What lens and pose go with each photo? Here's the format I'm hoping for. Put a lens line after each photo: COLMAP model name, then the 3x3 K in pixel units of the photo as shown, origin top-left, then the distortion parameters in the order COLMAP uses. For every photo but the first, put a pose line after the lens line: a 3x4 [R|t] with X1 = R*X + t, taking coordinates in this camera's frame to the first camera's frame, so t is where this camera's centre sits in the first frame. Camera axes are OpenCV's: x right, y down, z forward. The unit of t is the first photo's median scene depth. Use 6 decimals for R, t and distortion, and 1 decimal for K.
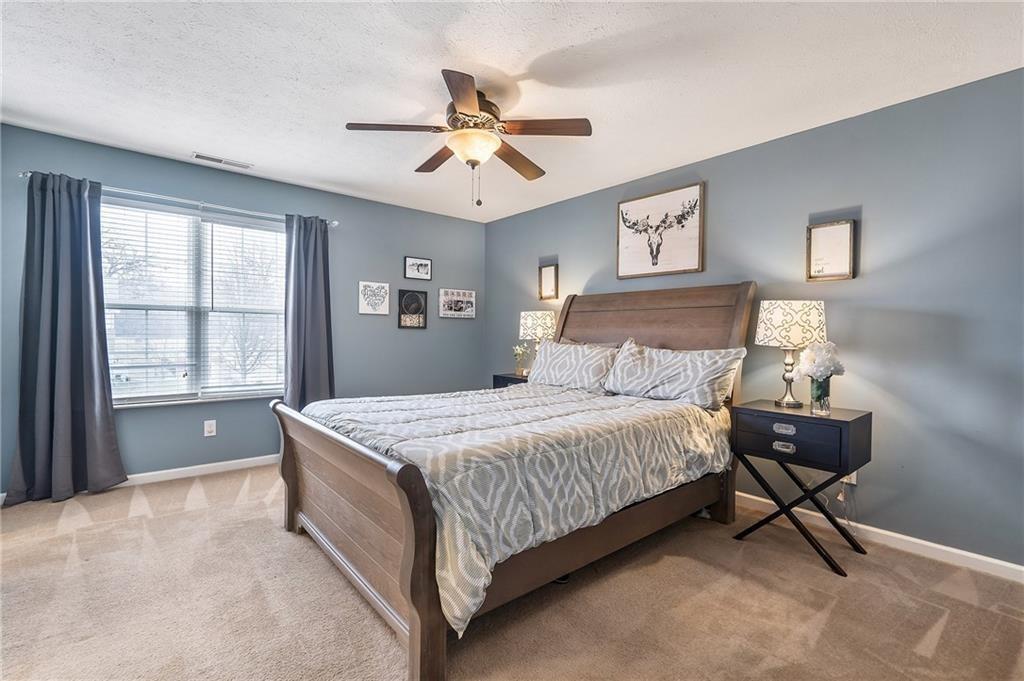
lens RADIAL K [[462.6, 0, 512.0], [0, 462.6, 340.5], [0, 0, 1]] dist [-0.001088, -0.000078]
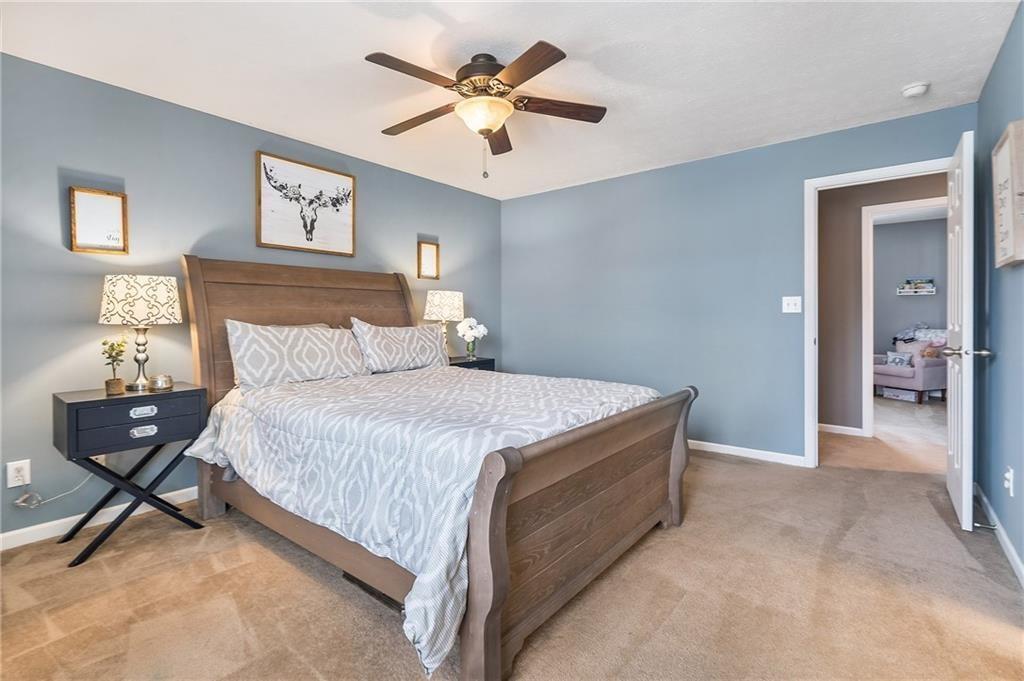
lens RADIAL K [[484.4, 0, 435.0], [0, 484.4, 325.9], [0, 0, 1]] dist [0.000828, 0.000041]
pose [[-0.112534, -0.038088, 0.992918, -0.719585], [0.008389, 0.999193, 0.039280, -0.024145], [-0.993612, 0.012750, -0.112124, 0.859627]]
